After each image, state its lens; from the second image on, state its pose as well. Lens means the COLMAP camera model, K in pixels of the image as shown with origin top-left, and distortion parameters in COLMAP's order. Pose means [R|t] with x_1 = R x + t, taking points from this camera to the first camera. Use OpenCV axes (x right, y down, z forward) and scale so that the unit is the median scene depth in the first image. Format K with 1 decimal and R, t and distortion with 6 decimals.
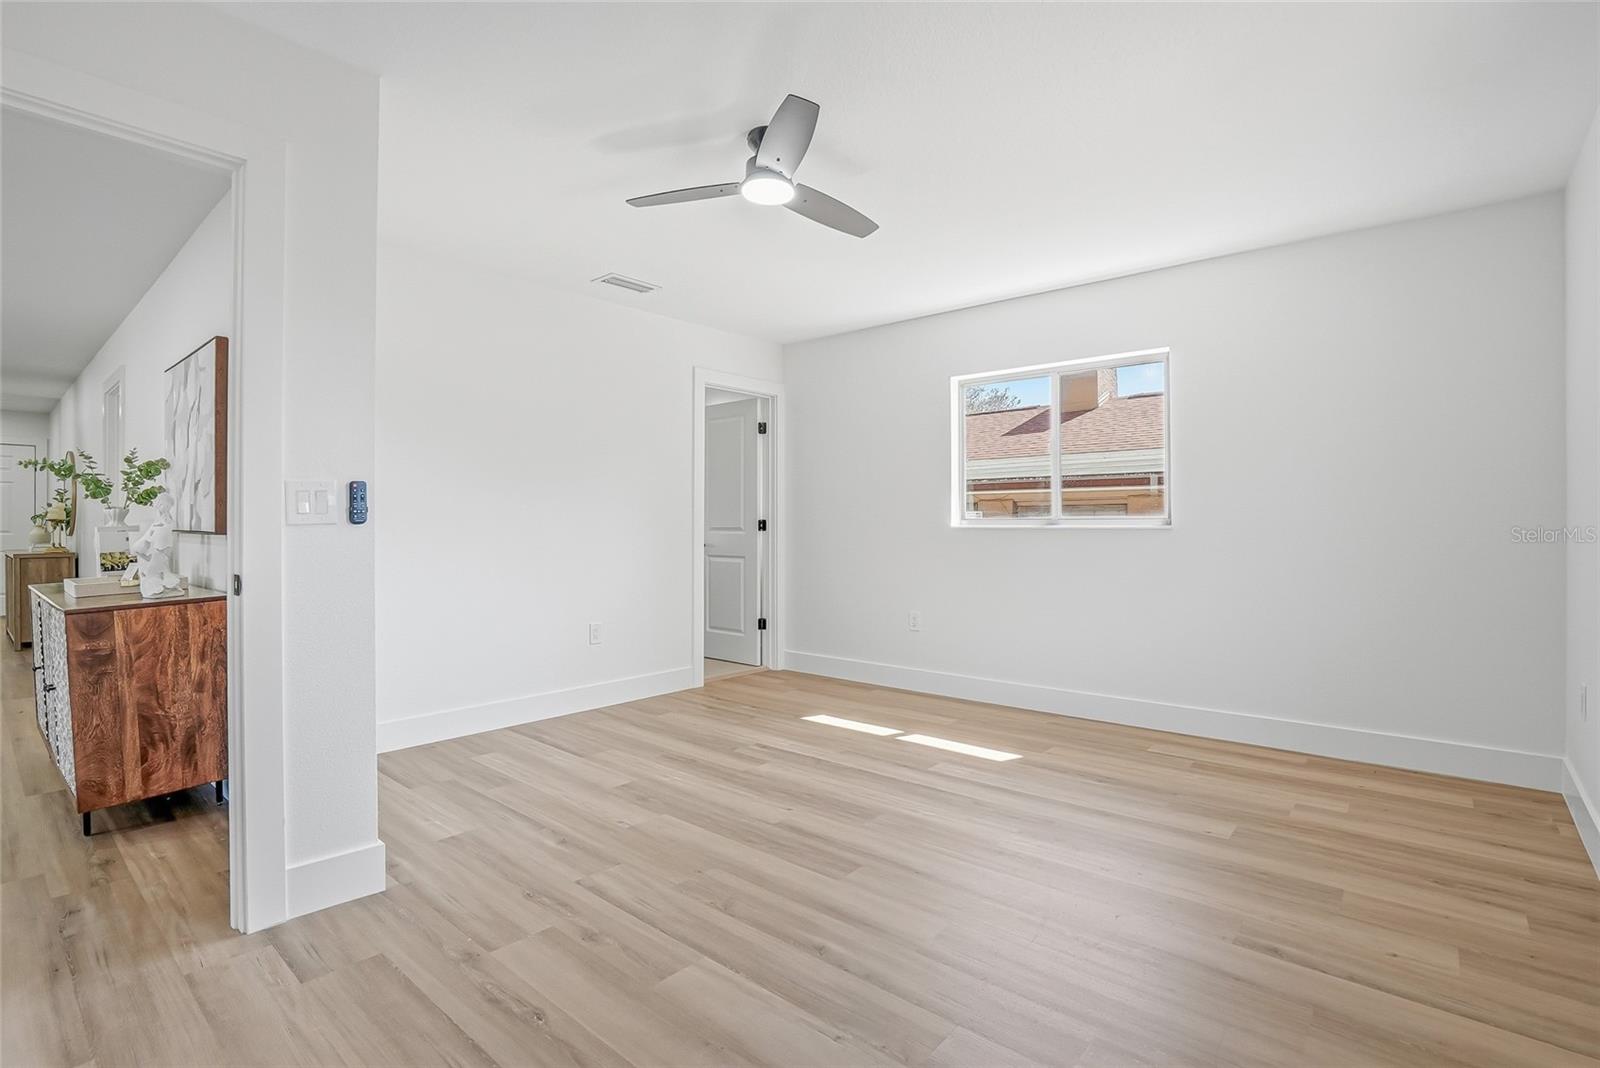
lens RADIAL K [[752.7, 0, 799.0], [0, 752.7, 530.7], [0, 0, 1]] dist [-0.051368, 0.017209]
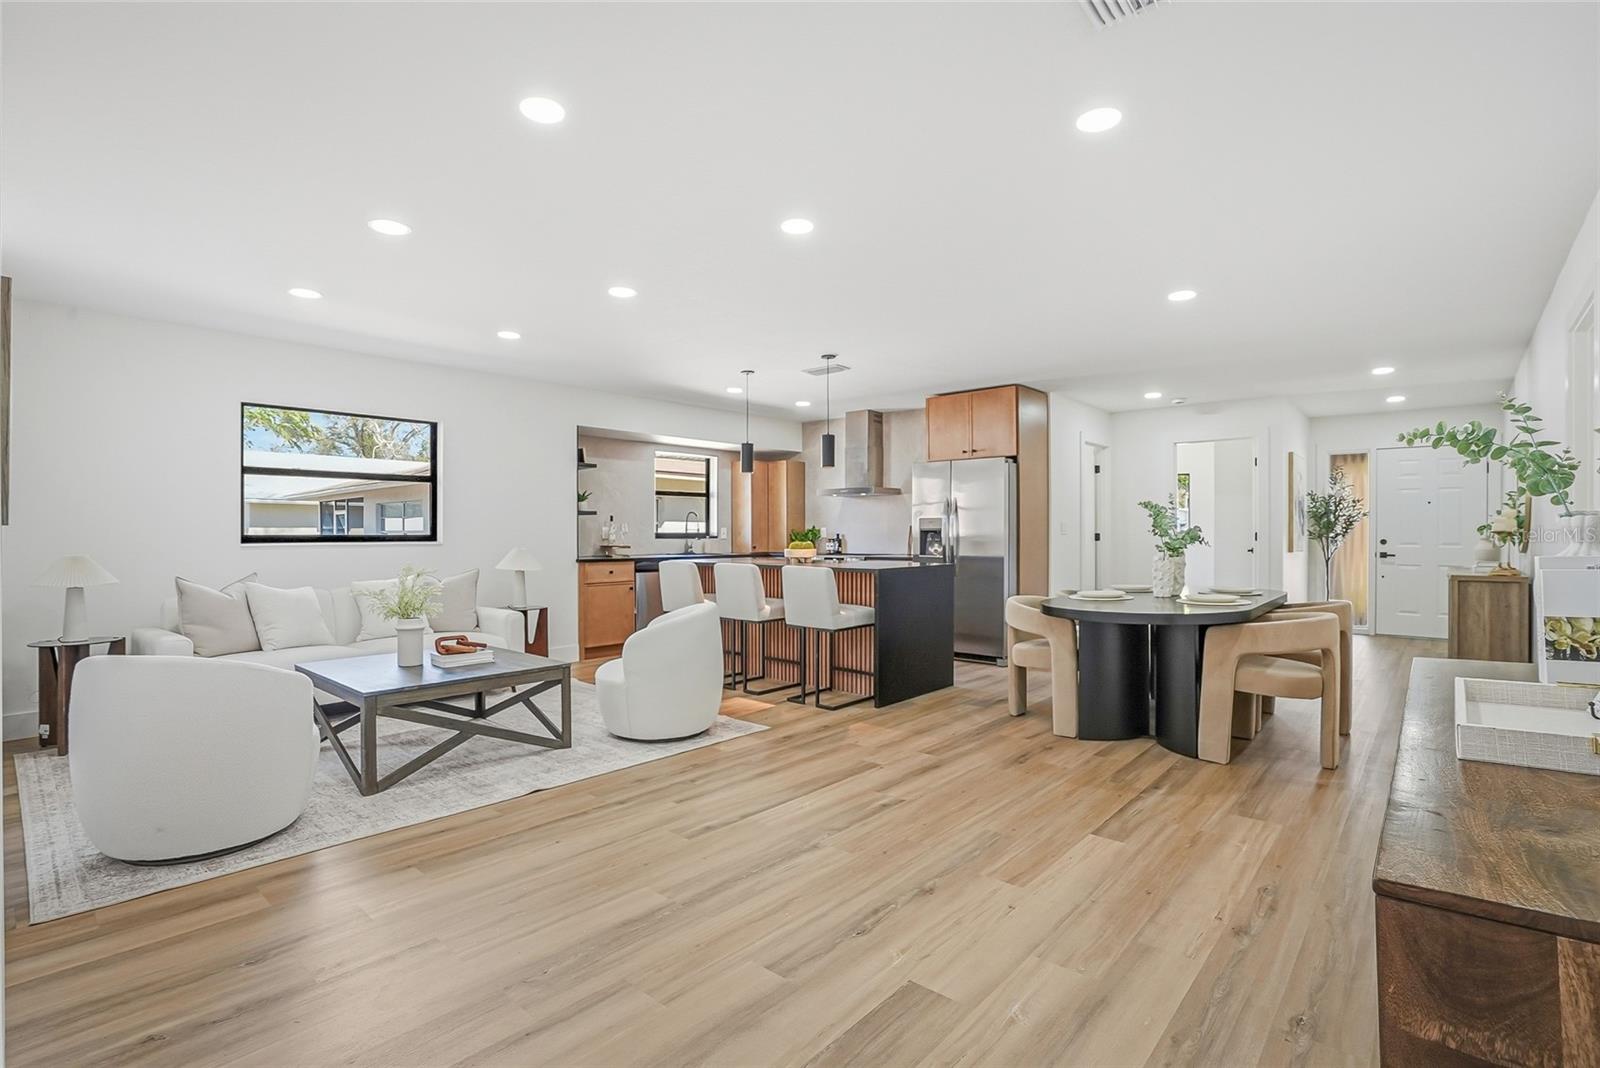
lens RADIAL K [[752.7, 0, 799.0], [0, 752.7, 530.7], [0, 0, 1]] dist [-0.051368, 0.017209]
pose [[-0.013212, -0.002509, -0.999910, -0.501869], [-0.007543, 0.999969, -0.002409, -0.016910], [0.999884, 0.007511, -0.013230, 0.540625]]
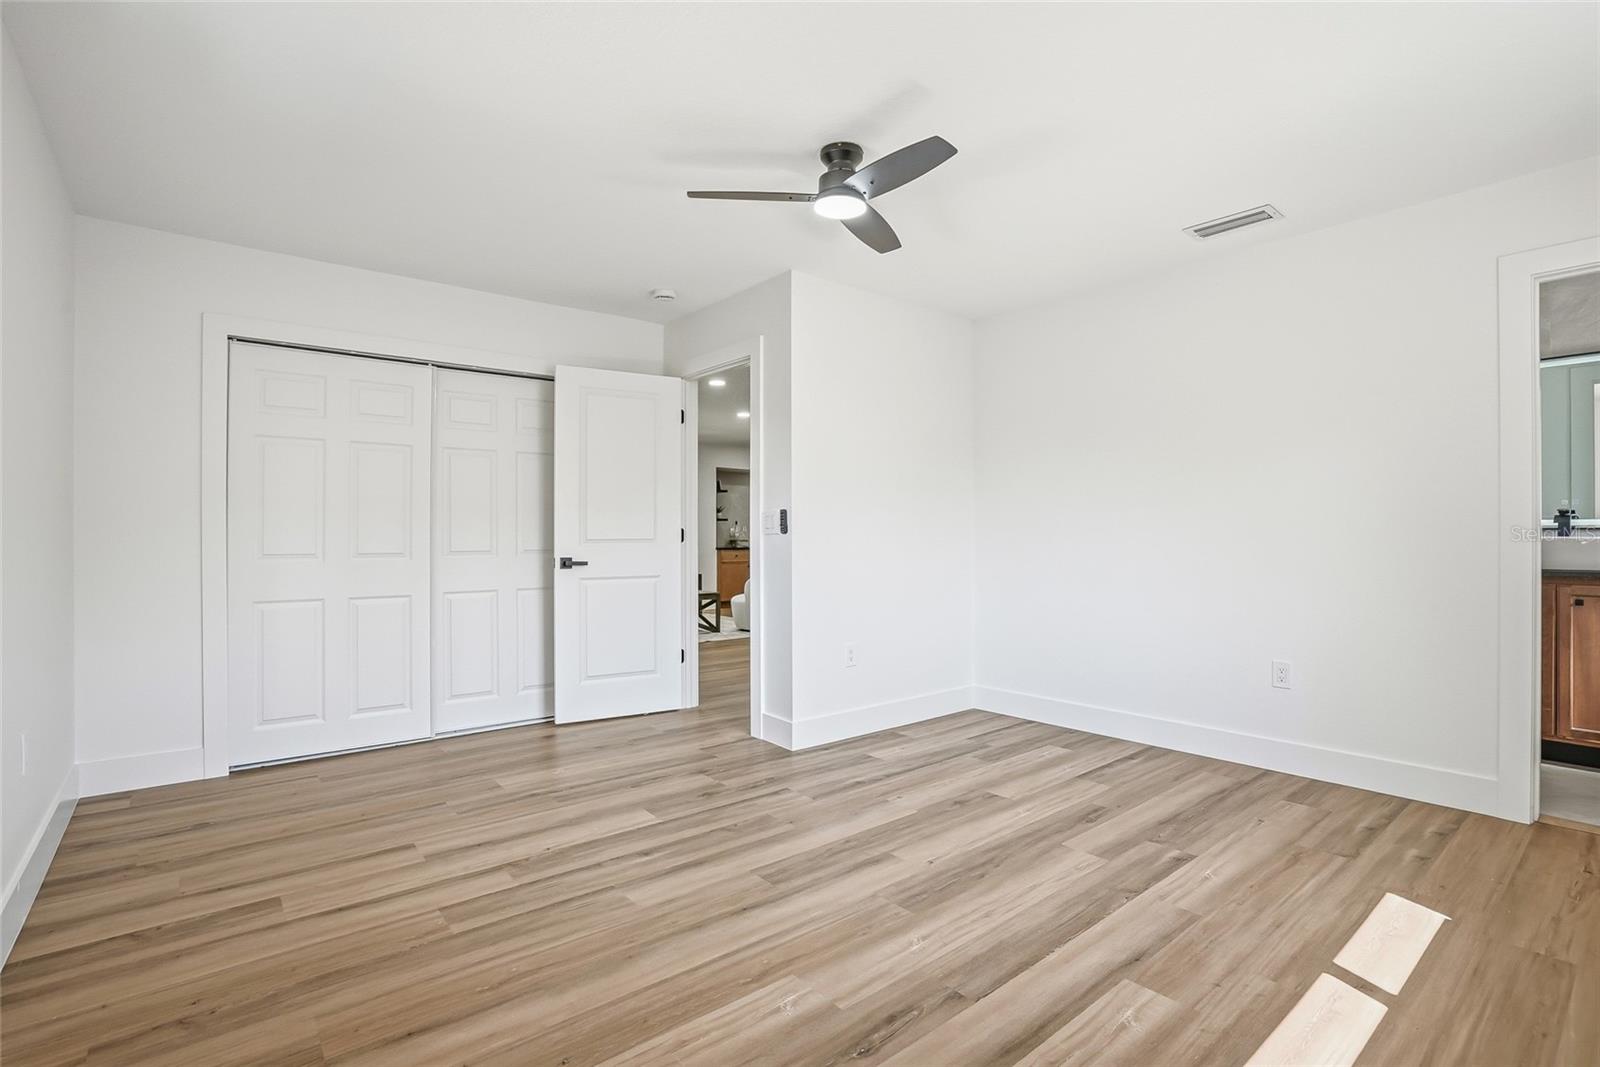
lens RADIAL K [[752.7, 0, 799.0], [0, 752.7, 530.2], [0, 0, 1]] dist [-0.051368, 0.017209]
pose [[-0.162630, -0.004940, -0.986675, 0.719357], [-0.004741, 0.999980, -0.004225, -0.006063], [0.986676, 0.003990, -0.162650, 0.822088]]
